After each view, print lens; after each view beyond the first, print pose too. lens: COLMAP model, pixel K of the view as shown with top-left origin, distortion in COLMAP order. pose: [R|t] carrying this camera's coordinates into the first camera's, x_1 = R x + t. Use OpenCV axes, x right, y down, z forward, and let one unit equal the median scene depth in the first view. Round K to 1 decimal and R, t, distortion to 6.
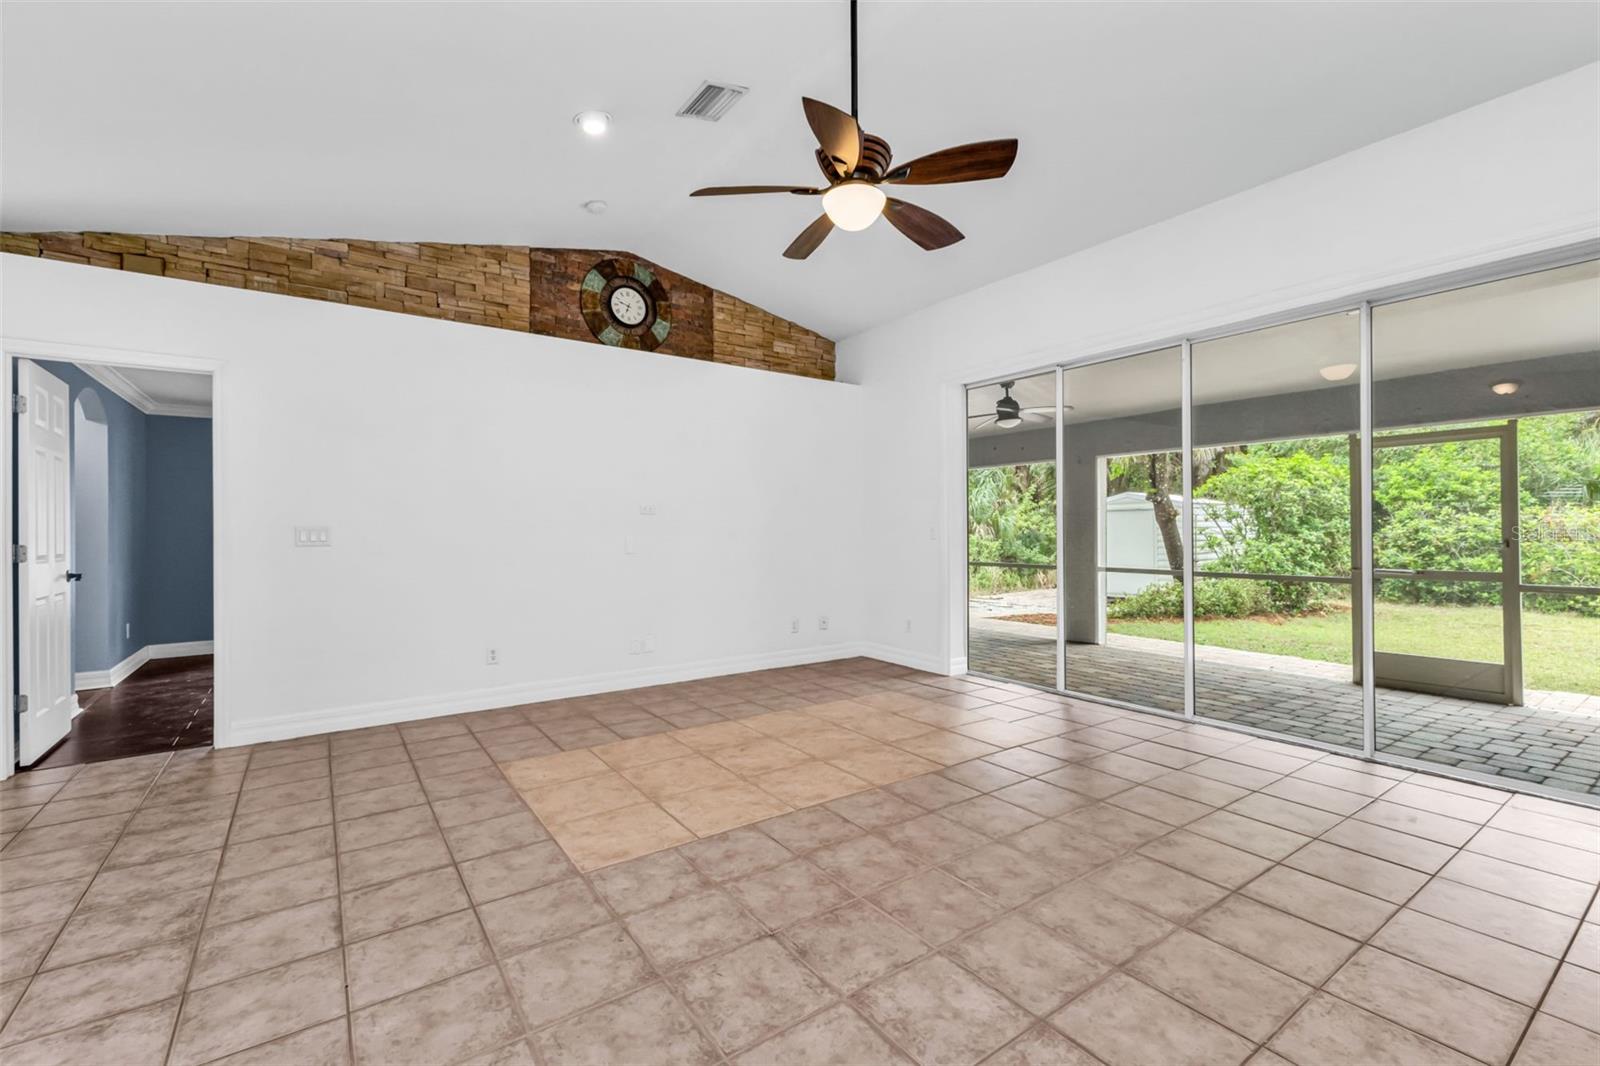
lens RADIAL K [[690.1, 0, 800.9], [0, 690.1, 528.9], [0, 0, 1]] dist [0.009684, -0.000619]
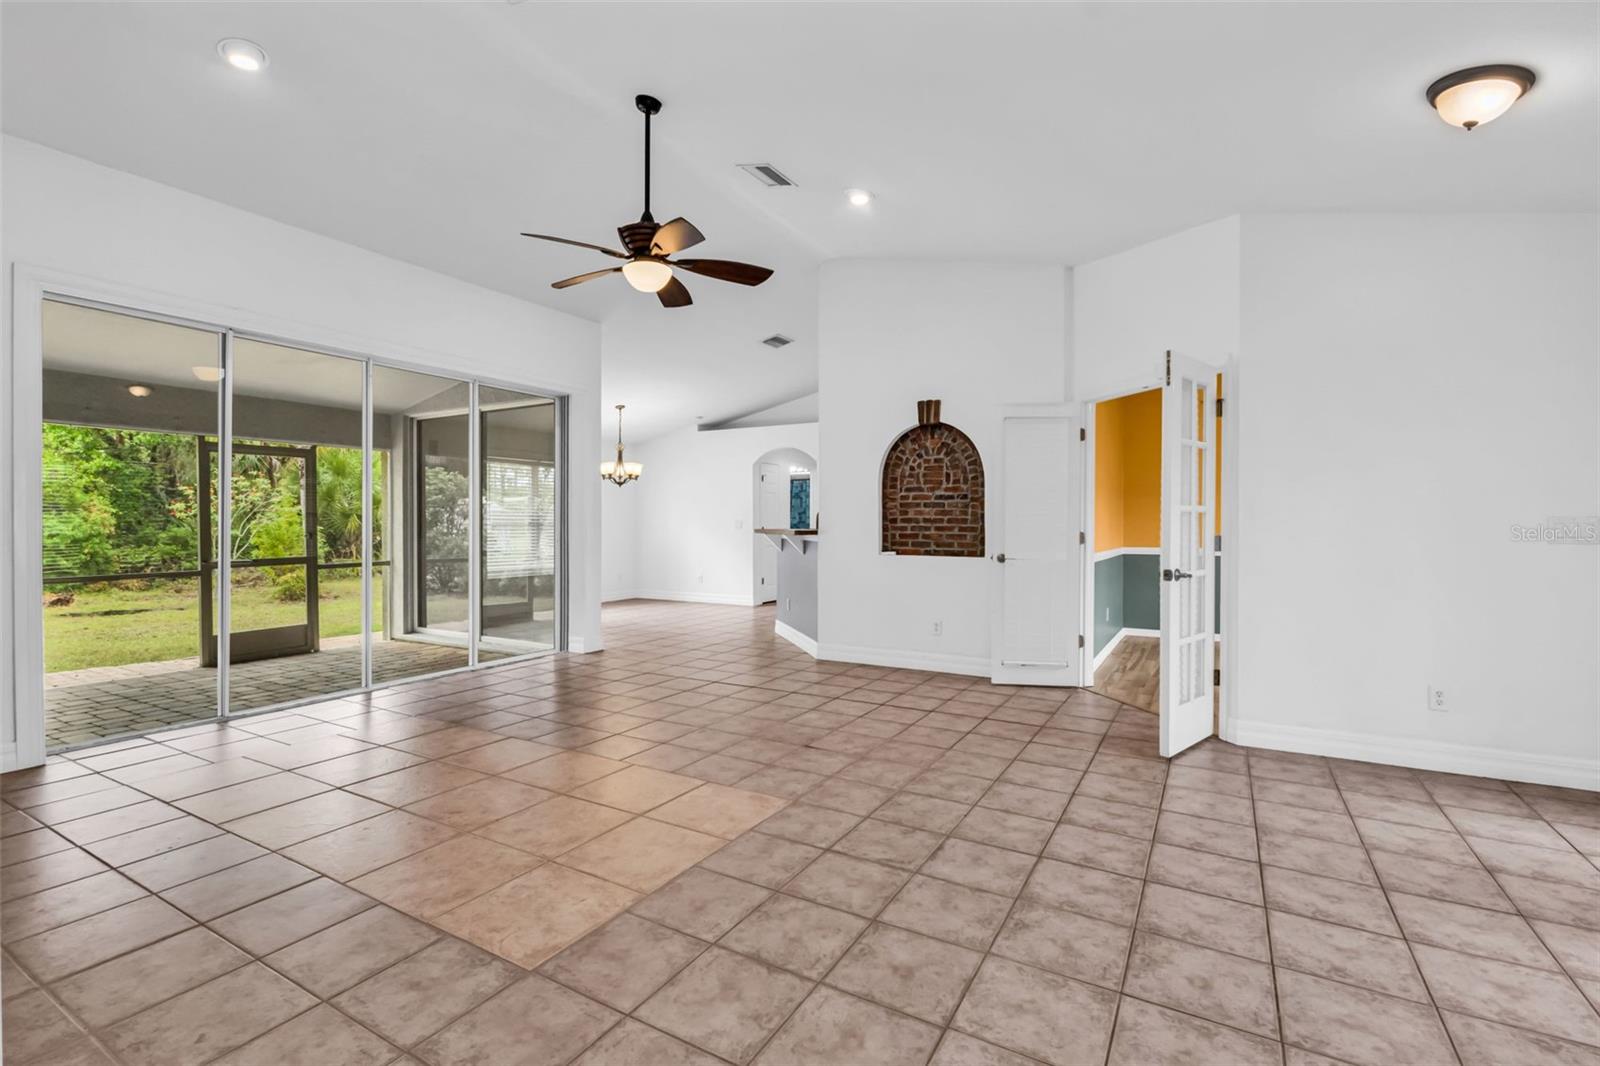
lens RADIAL K [[724.4, 0, 803.2], [0, 724.4, 525.0], [0, 0, 1]] dist [-0.003155, -0.001355]
pose [[-0.419251, 0.001166, 0.907869, -0.843967], [0.000239, 0.999999, -0.001175, 0.003467], [-0.907870, -0.000276, -0.419251, 0.859373]]
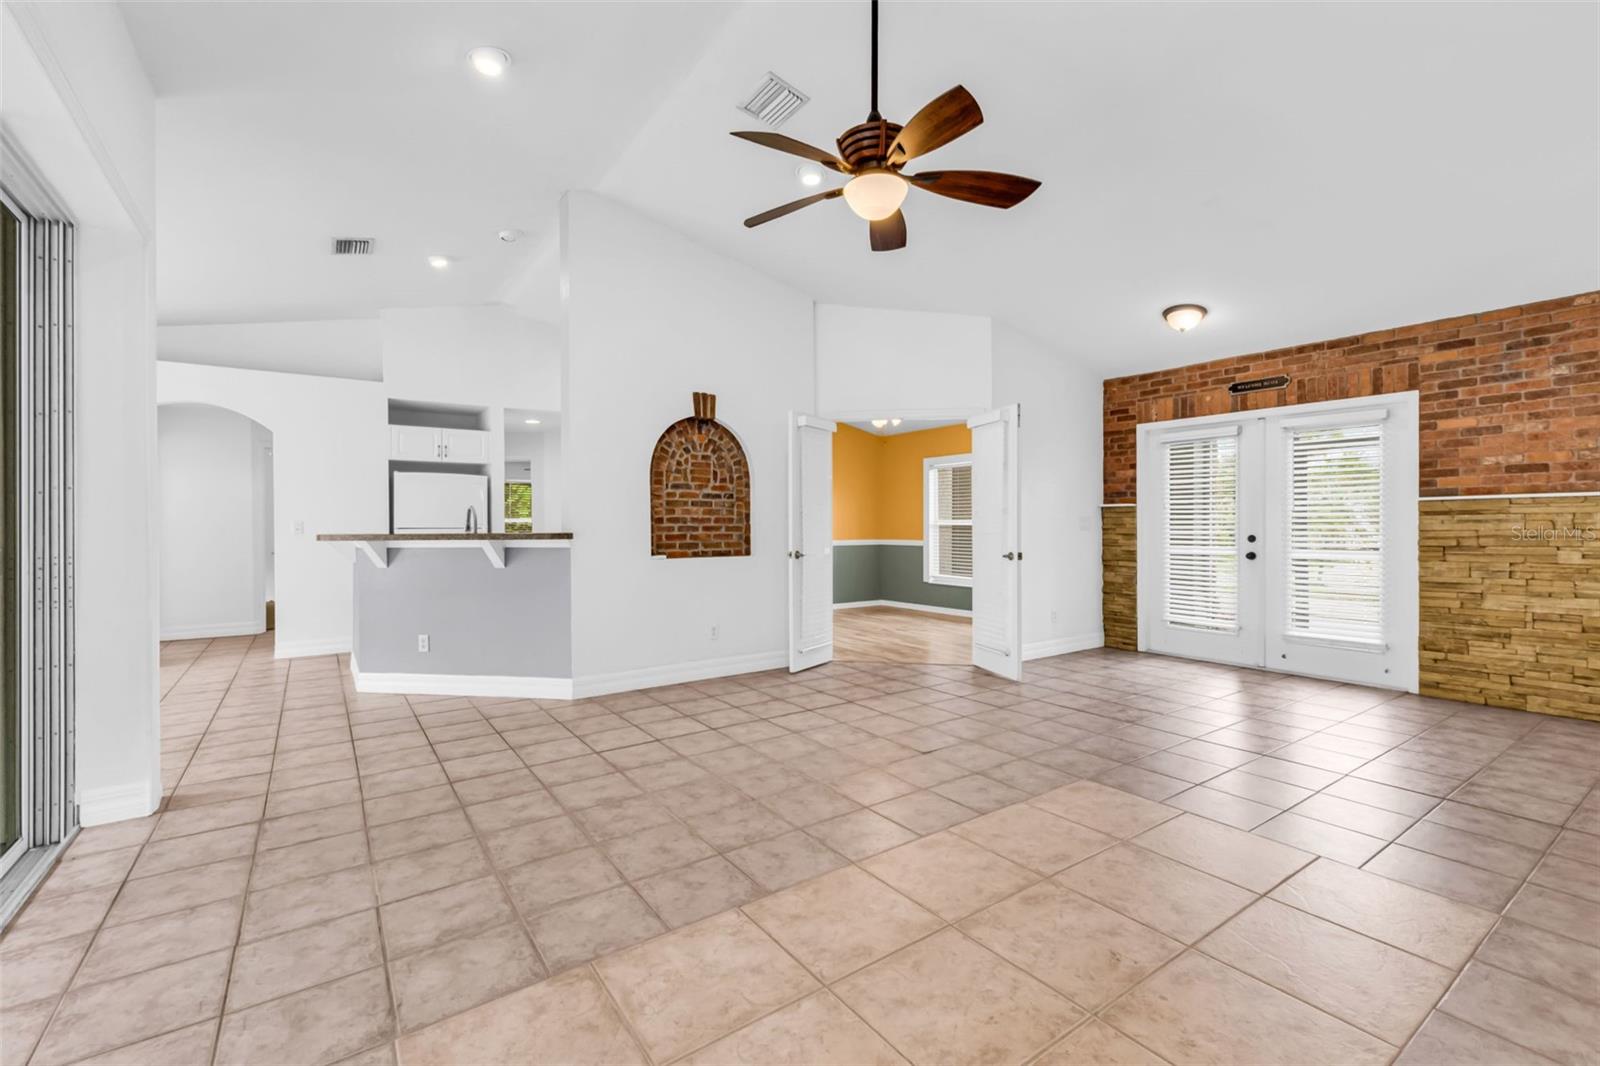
lens RADIAL K [[691.4, 0, 809.6], [0, 691.4, 522.8], [0, 0, 1]] dist [0.001642, -0.000436]
pose [[-0.999935, 0.010538, -0.004445, 0.118520], [0.010544, 0.999943, -0.001418, 0.002137], [0.004430, -0.001465, -0.999989, 1.307743]]
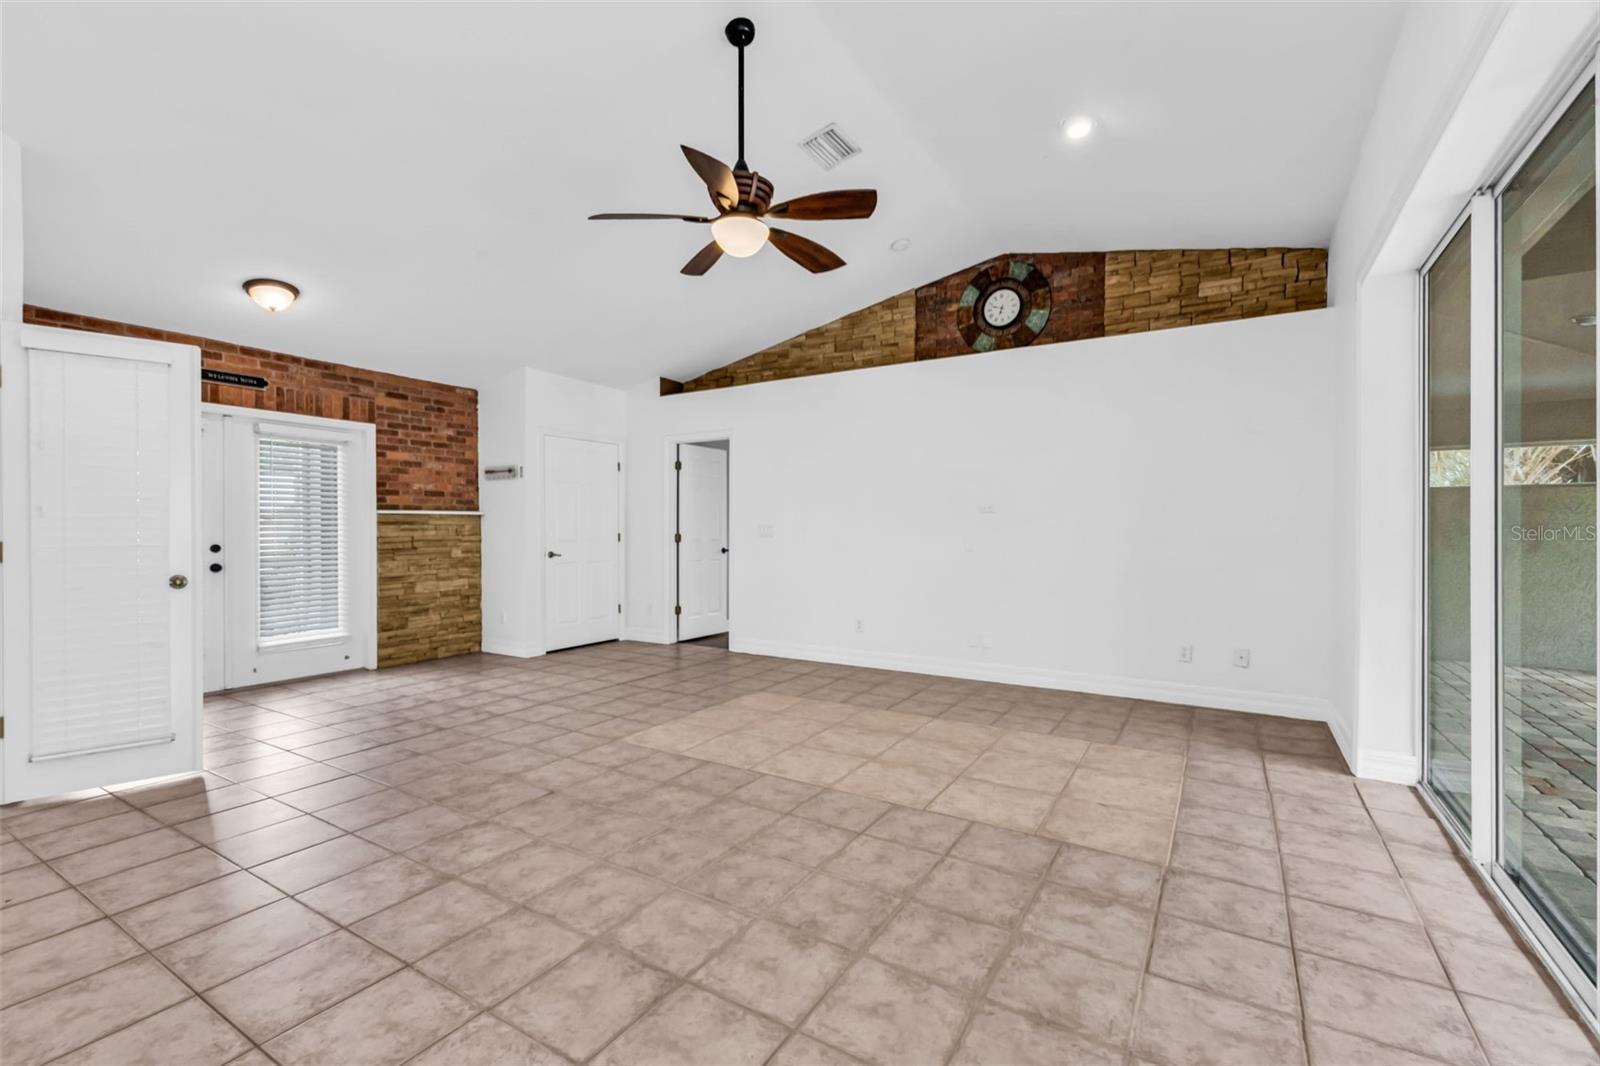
lens RADIAL K [[690.1, 0, 800.9], [0, 690.1, 528.9], [0, 0, 1]] dist [0.009684, -0.000619]
pose [[0.393280, 0.005768, -0.919401, 0.749187], [-0.002132, 0.999983, 0.005362, -0.002046], [0.919416, -0.000149, 0.393285, 0.429316]]
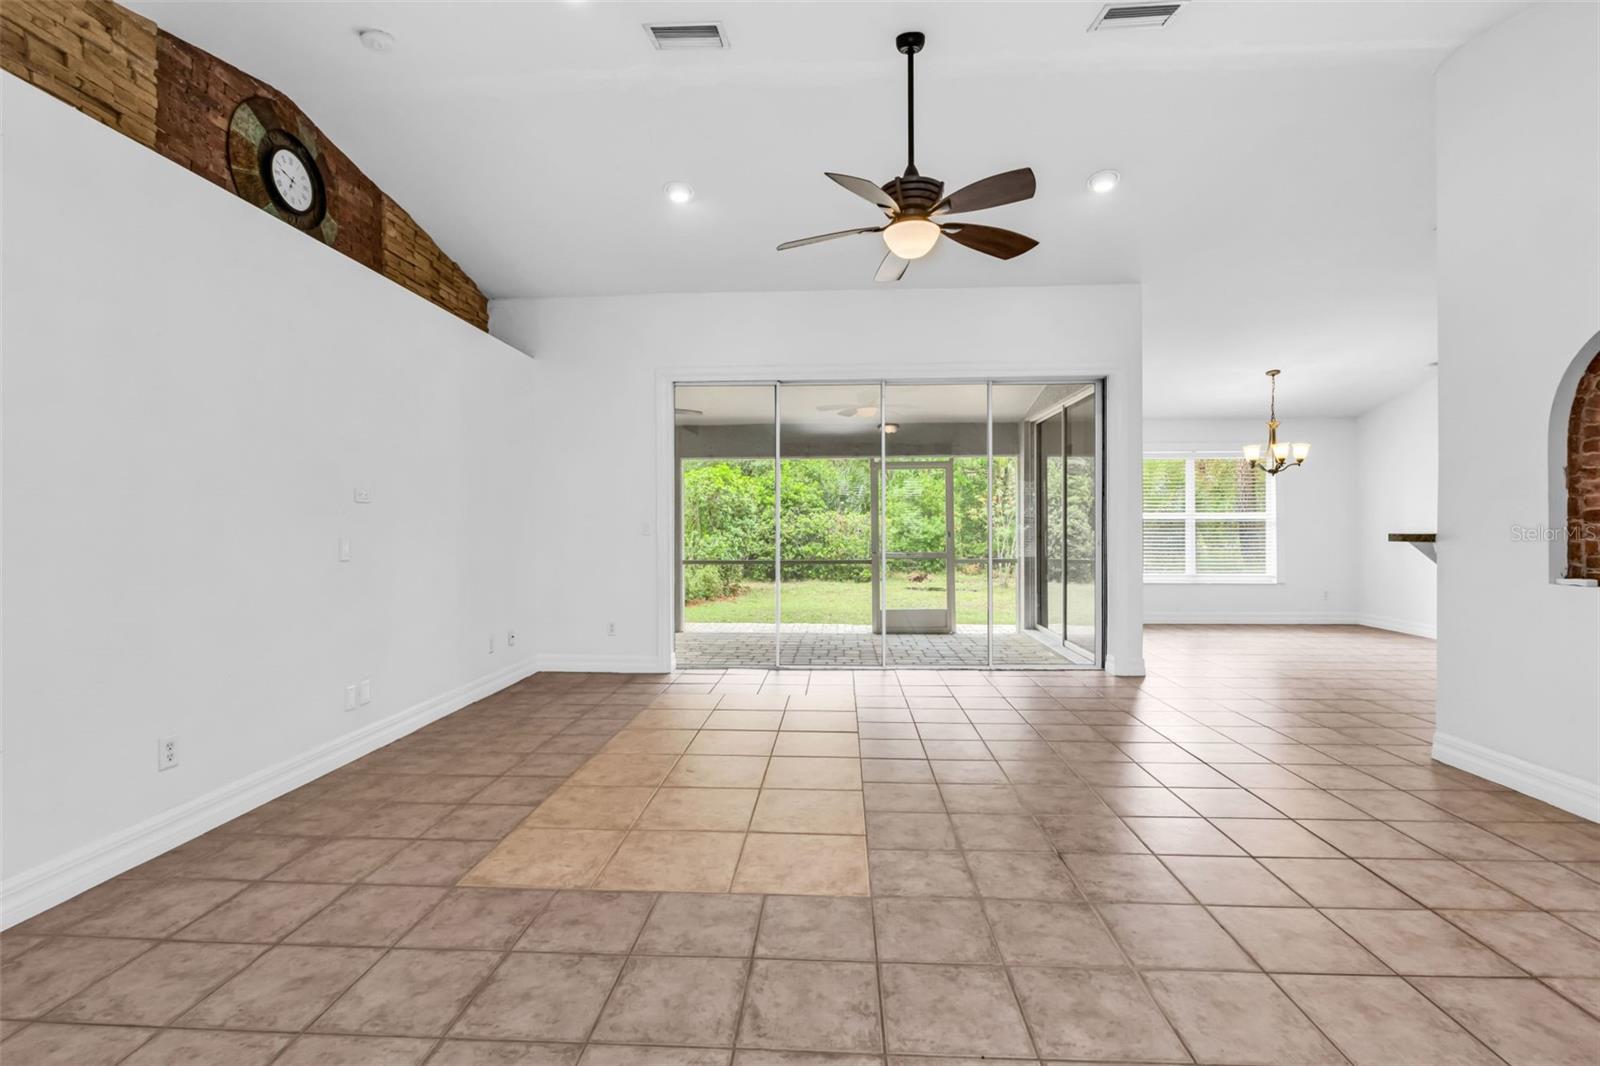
lens RADIAL K [[724.4, 0, 803.2], [0, 724.4, 525.0], [0, 0, 1]] dist [-0.003155, -0.001355]
pose [[0.619673, 0.001161, 0.784859, -0.634530], [0.000417, 0.999998, -0.001809, 0.003172], [-0.784860, 0.001448, 0.619672, 0.266735]]
